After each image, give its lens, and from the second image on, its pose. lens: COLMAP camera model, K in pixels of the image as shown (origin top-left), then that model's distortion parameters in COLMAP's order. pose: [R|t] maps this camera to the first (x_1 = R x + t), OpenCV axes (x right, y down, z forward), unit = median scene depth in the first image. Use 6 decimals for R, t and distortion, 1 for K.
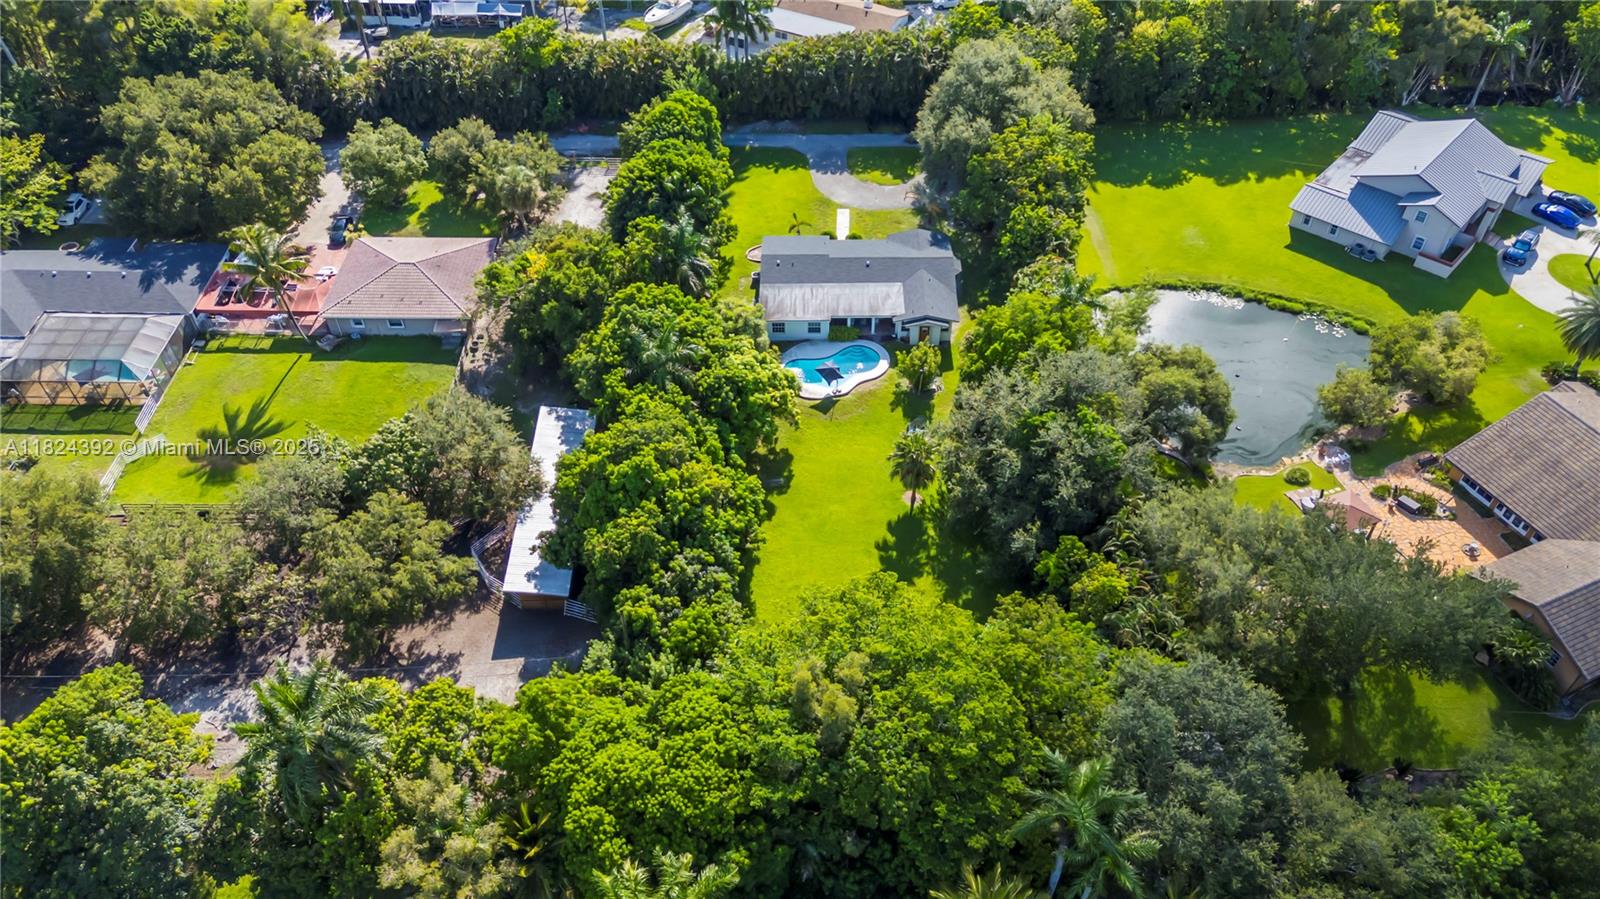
lens RADIAL K [[1171.2, 0, 801.5], [0, 1171.2, 446.5], [0, 0, 1]] dist [0.078338, 0.000965]
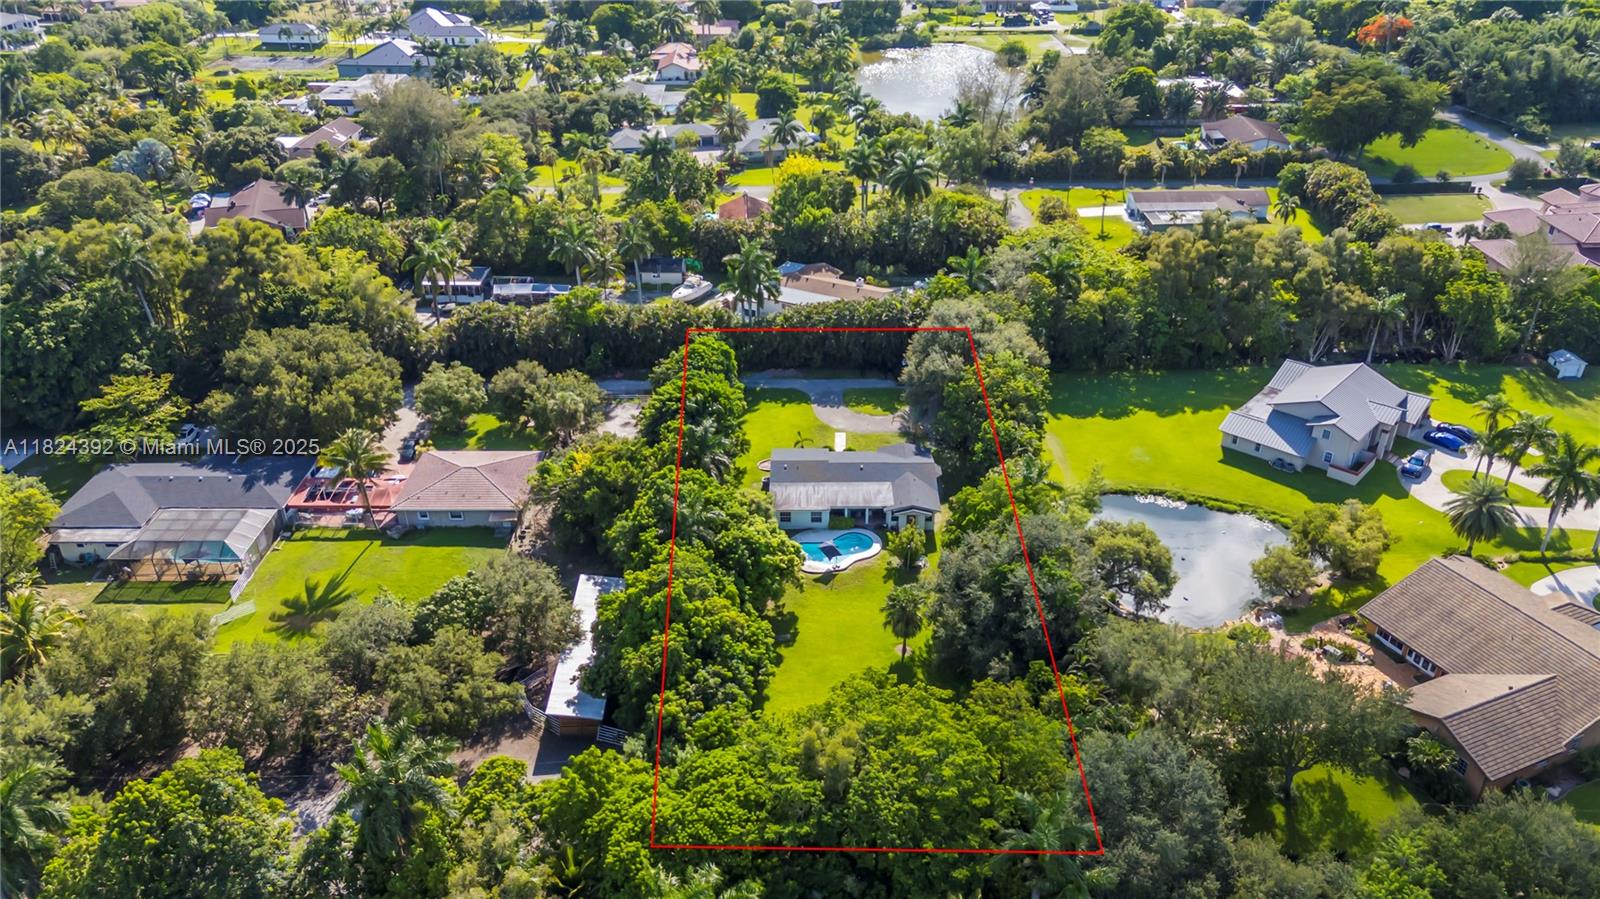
lens RADIAL K [[1171.2, 0, 801.5], [0, 1171.2, 446.5], [0, 0, 1]] dist [0.078338, 0.000965]
pose [[0.999998, 0.001332, 0.001748, -0.006262], [-0.000819, 0.963997, -0.265911, 0.146634], [-0.002039, 0.265909, 0.963996, -0.143899]]
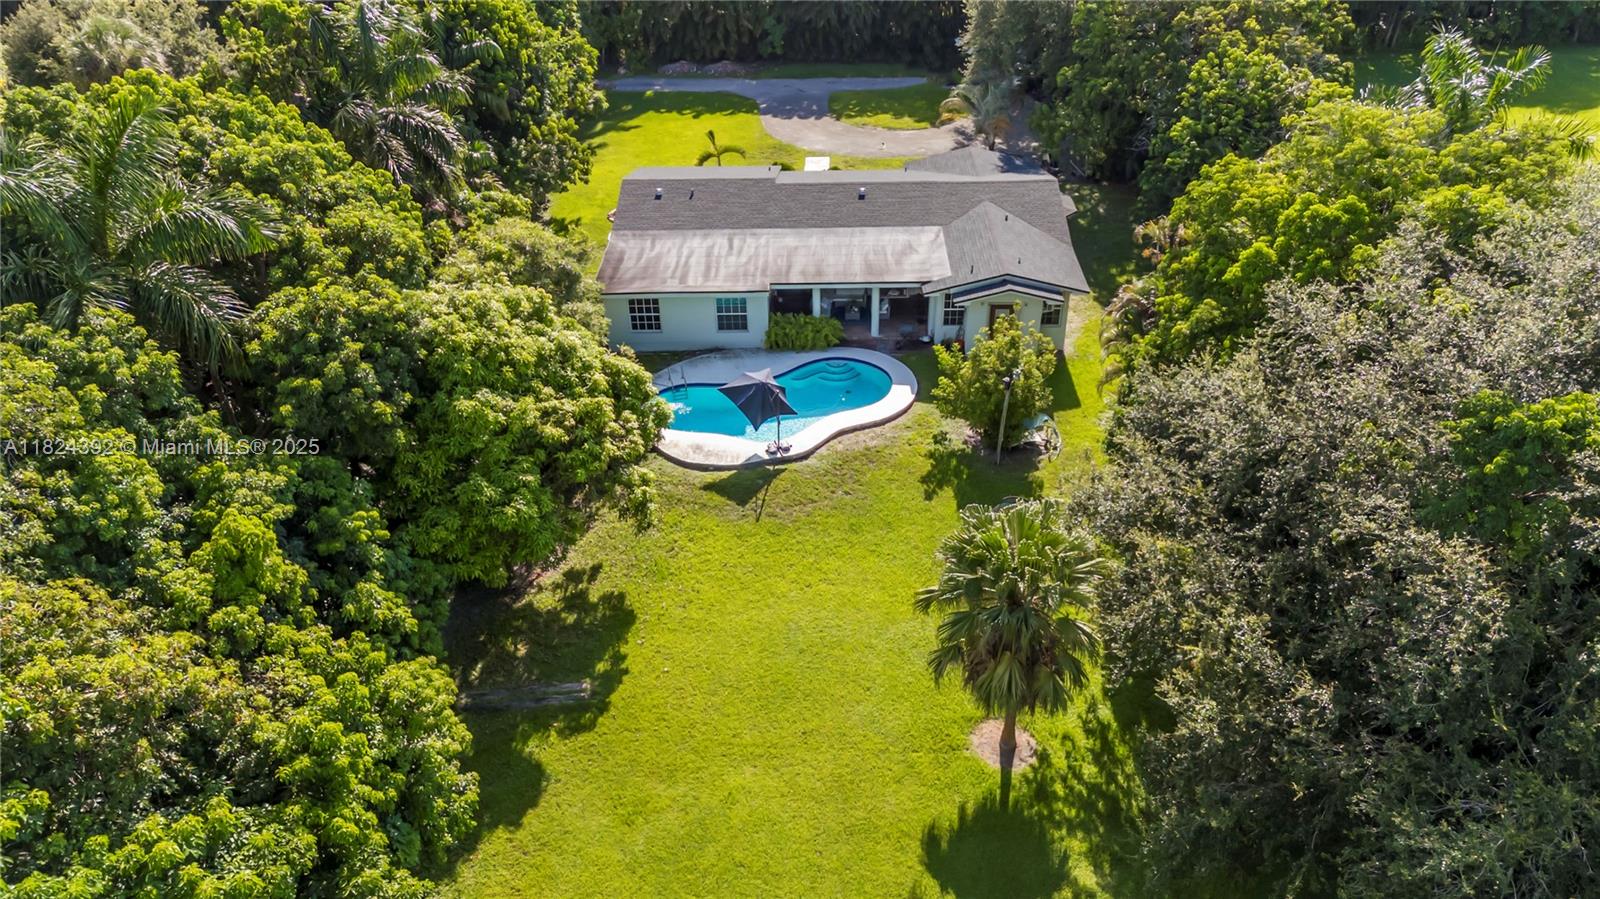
lens RADIAL K [[1171.2, 0, 801.5], [0, 1171.2, 446.5], [0, 0, 1]] dist [0.078338, 0.000965]
pose [[0.999853, -0.002594, -0.016964, 0.044415], [-0.000885, 0.979398, -0.201939, 0.027961], [0.017138, 0.201924, 0.979251, 0.638193]]
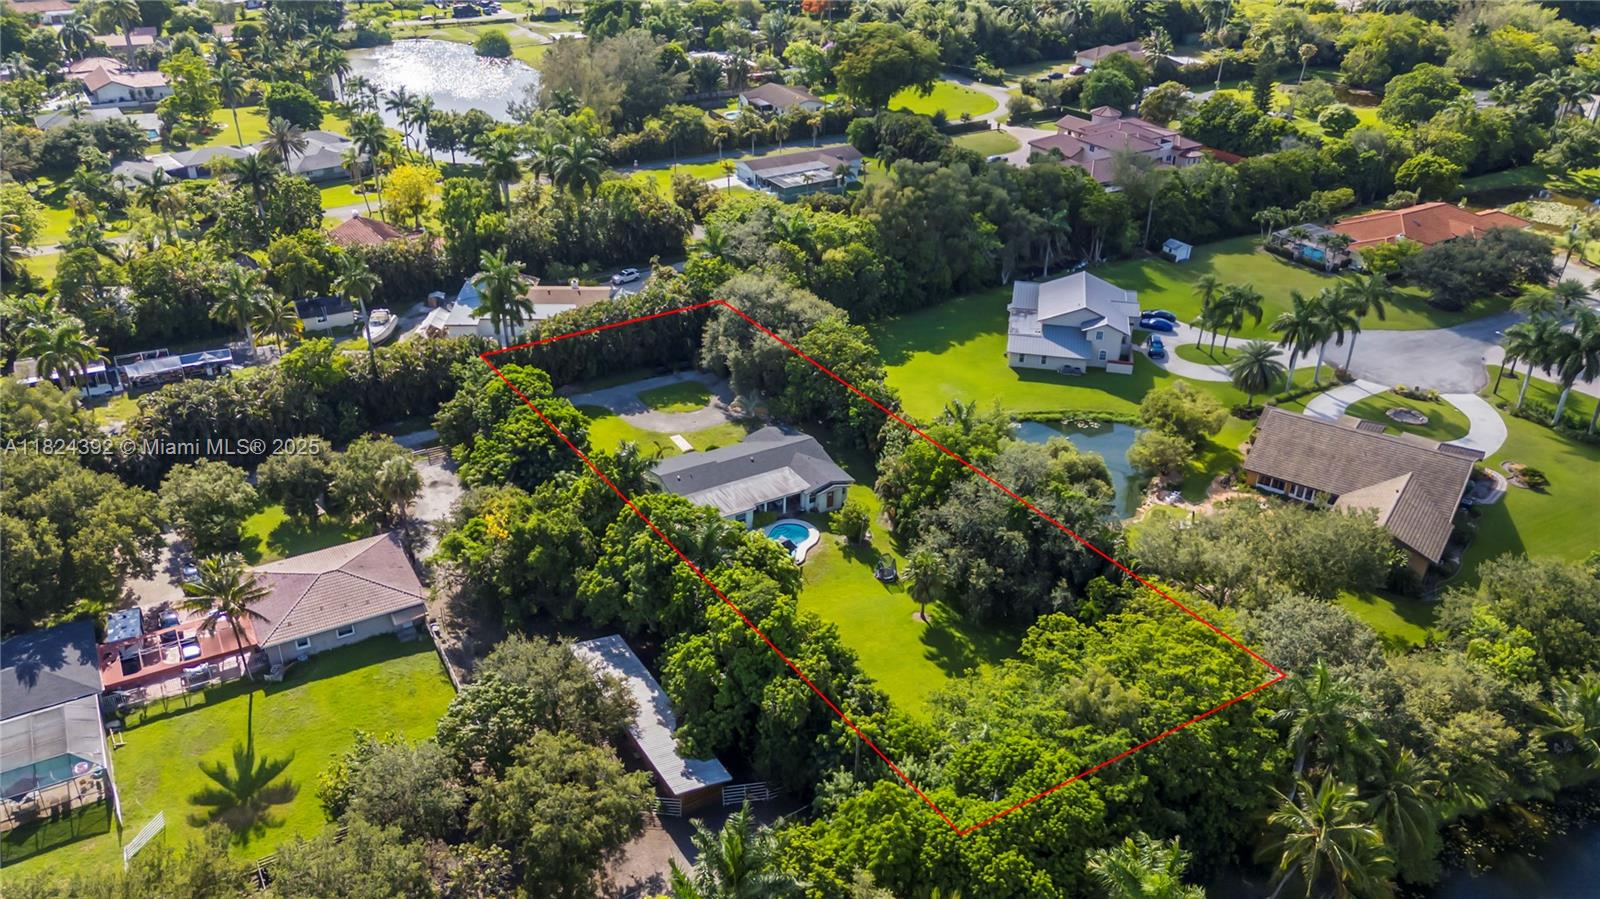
lens RADIAL K [[1217.1, 0, 746.9], [0, 1217.1, 448.1], [0, 0, 1]] dist [0.090355, 0.001497]
pose [[0.871773, -0.225400, 0.434979, -0.482075], [0.337032, 0.920313, -0.198577, 0.066354], [-0.355558, 0.319716, 0.878271, -0.011647]]
